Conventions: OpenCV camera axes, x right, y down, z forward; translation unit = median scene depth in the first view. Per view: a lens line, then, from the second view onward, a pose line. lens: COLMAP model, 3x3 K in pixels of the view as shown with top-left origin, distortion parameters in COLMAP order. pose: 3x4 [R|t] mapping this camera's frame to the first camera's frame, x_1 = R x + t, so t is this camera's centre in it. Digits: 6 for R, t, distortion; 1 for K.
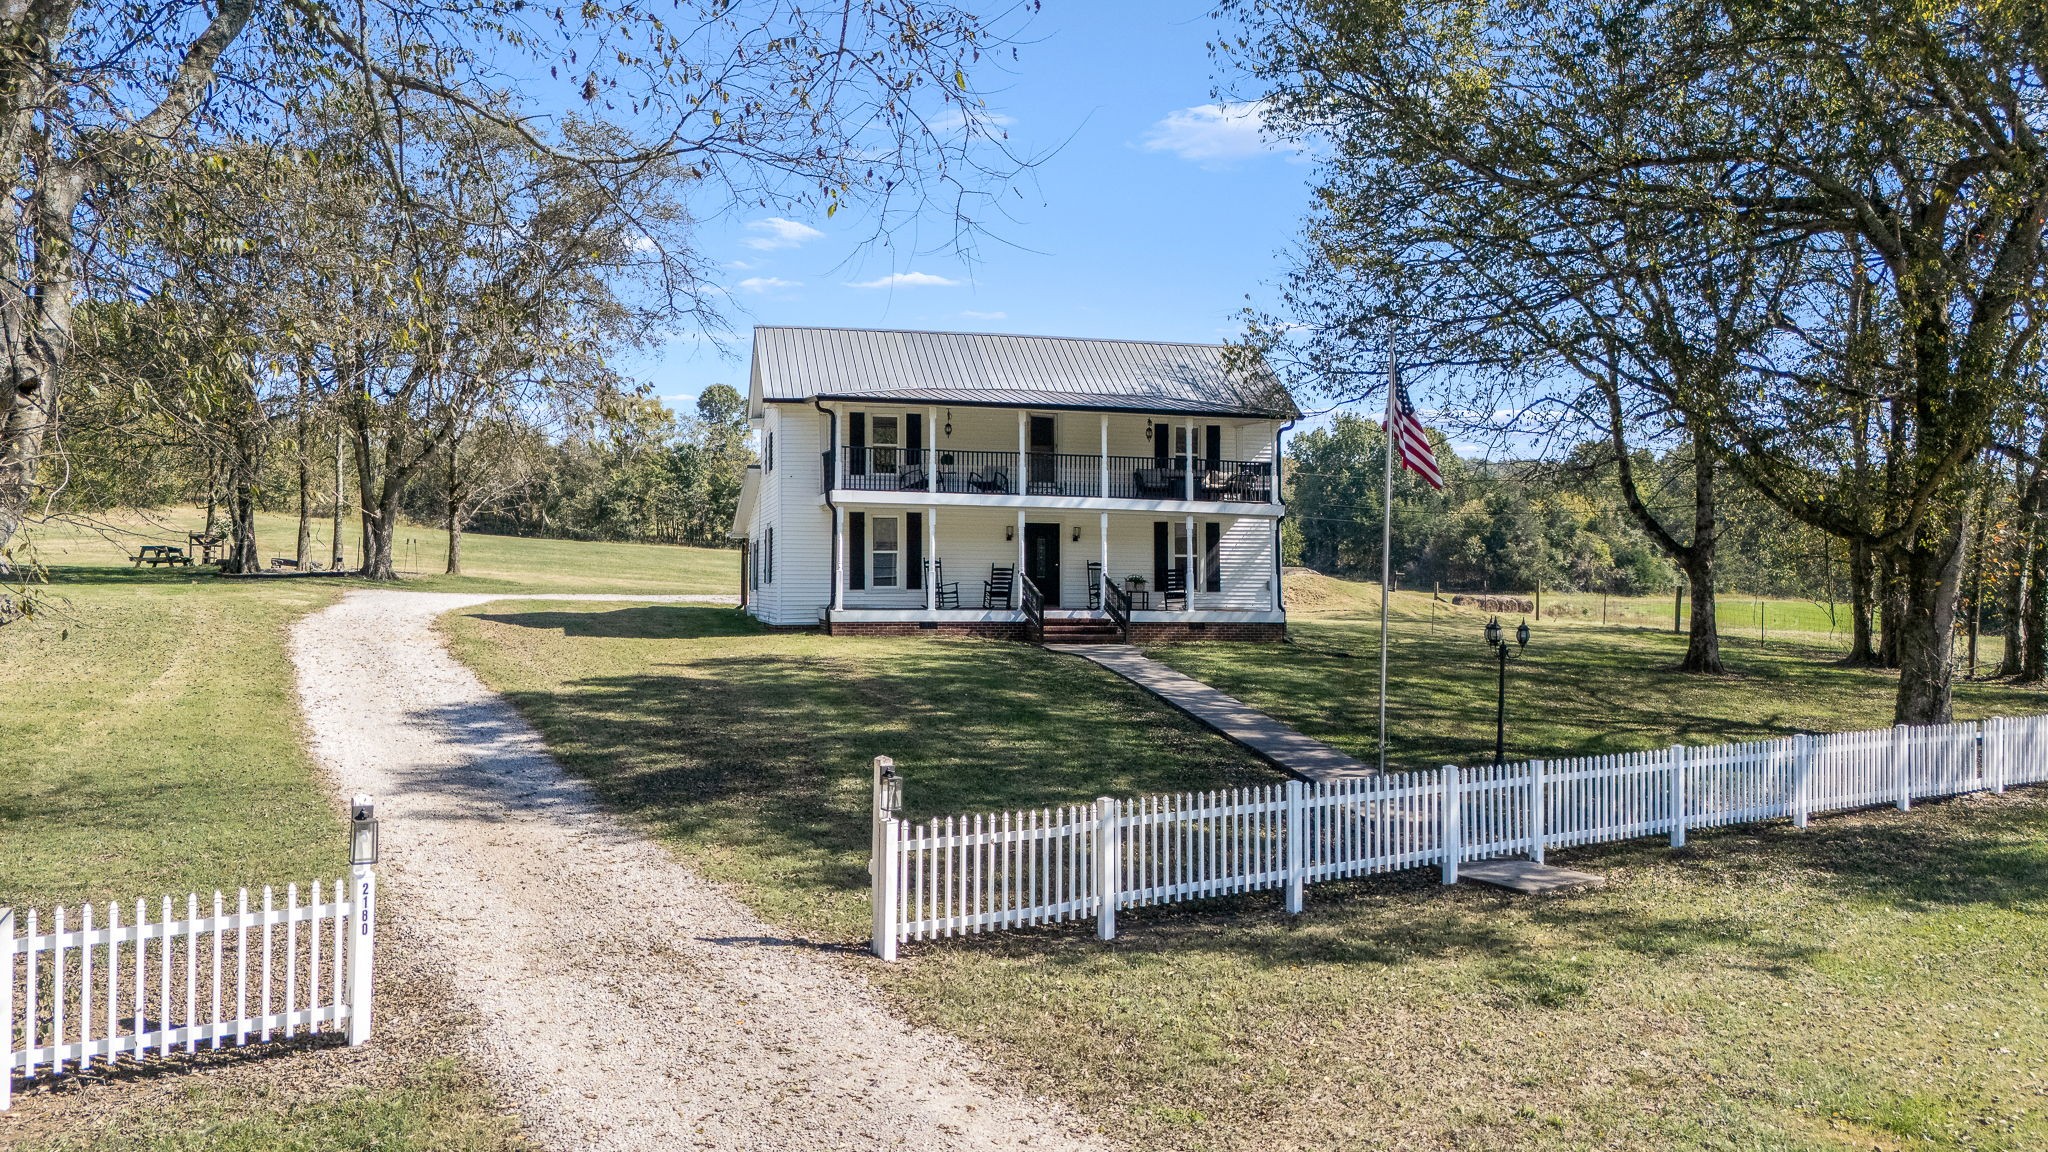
lens RADIAL K [[1567.9, 0, 971.2], [0, 1567.9, 556.9], [0, 0, 1]] dist [0.042612, -0.001954]
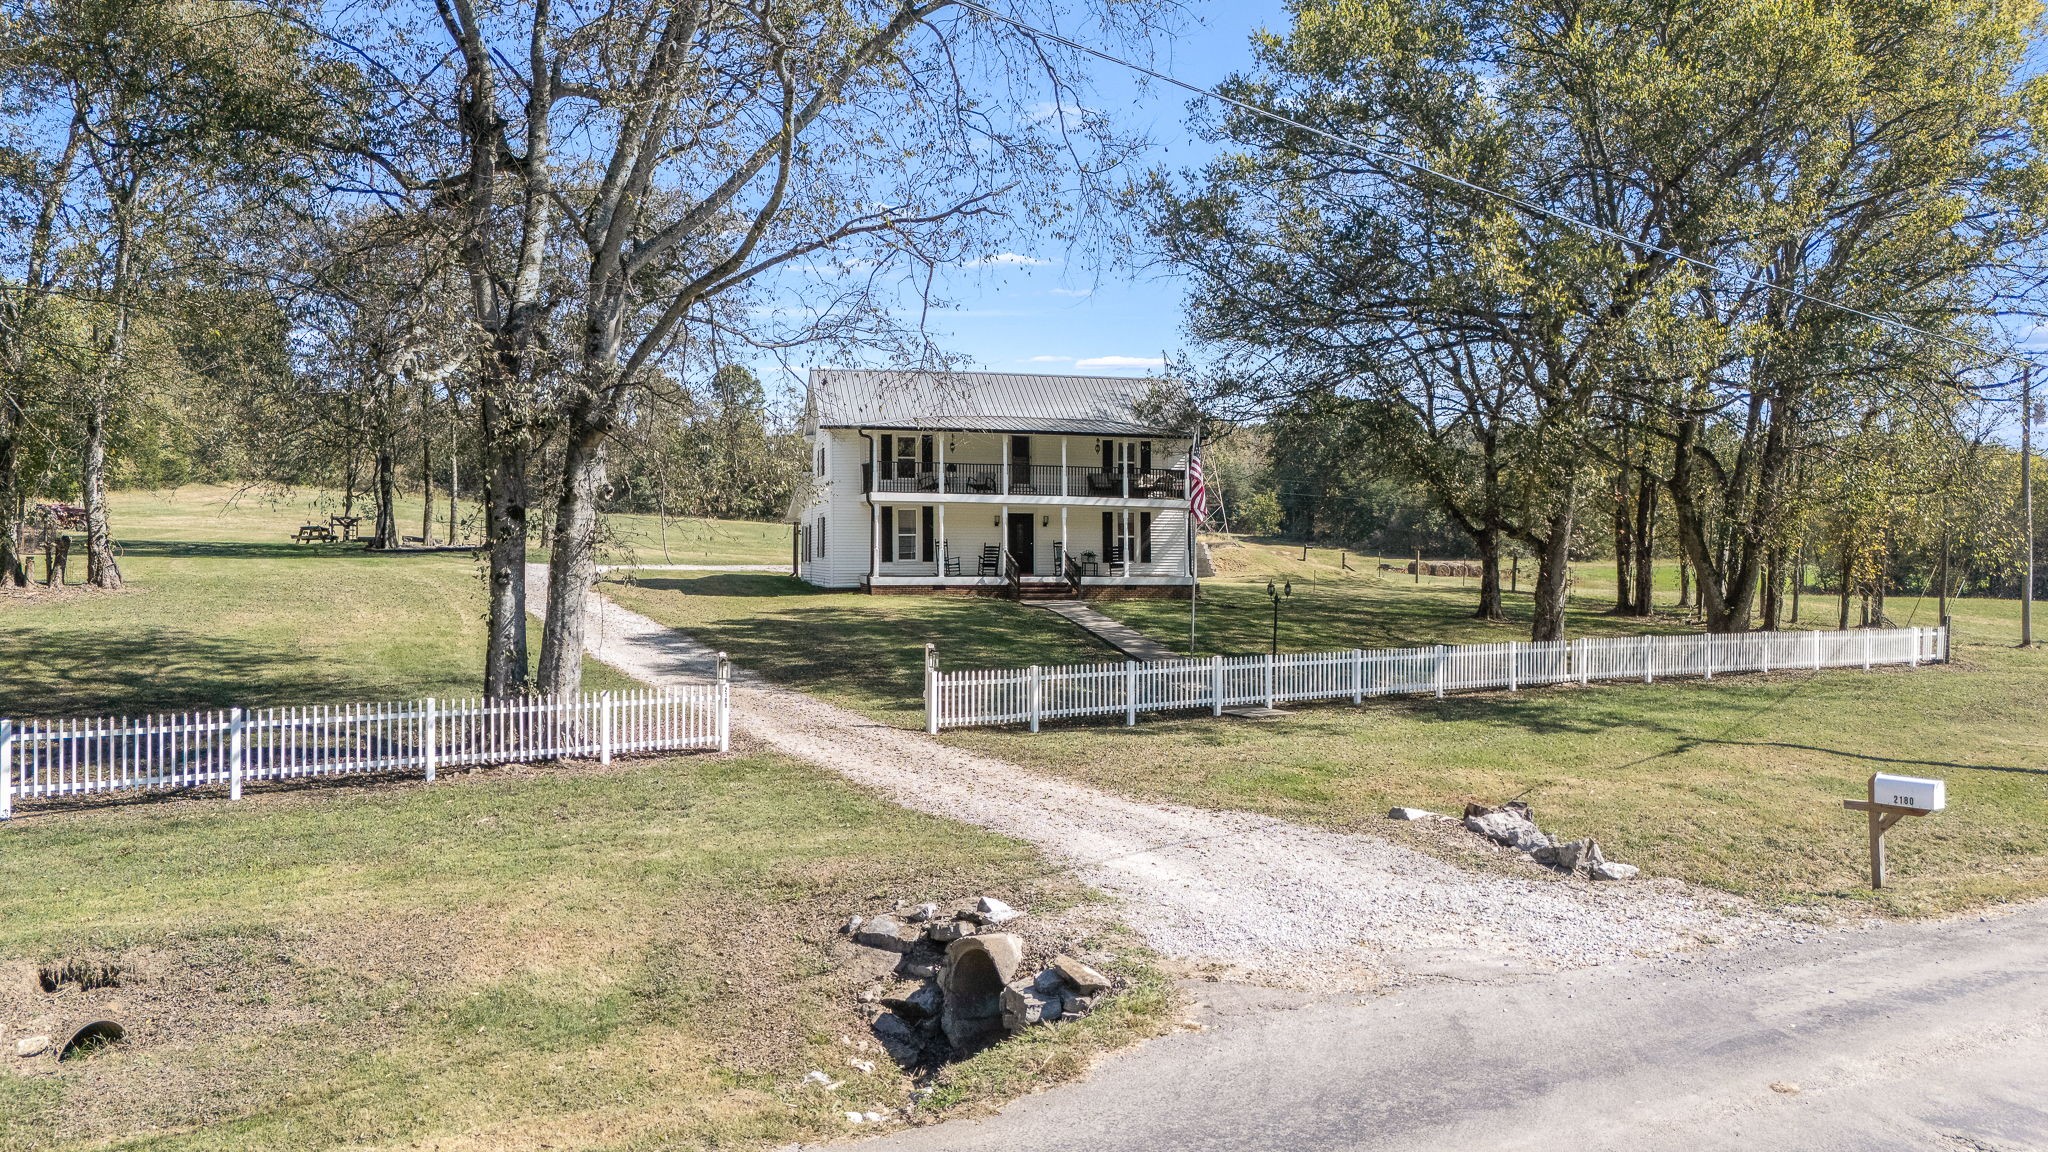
lens RADIAL K [[1580.4, 0, 951.0], [0, 1580.4, 564.8], [0, 0, 1]] dist [0.066722, -0.068251]
pose [[0.999932, -0.003278, -0.011170, -0.000551], [0.003572, 0.999644, 0.026424, -0.013653], [0.011079, -0.026462, 0.999588, -0.400262]]
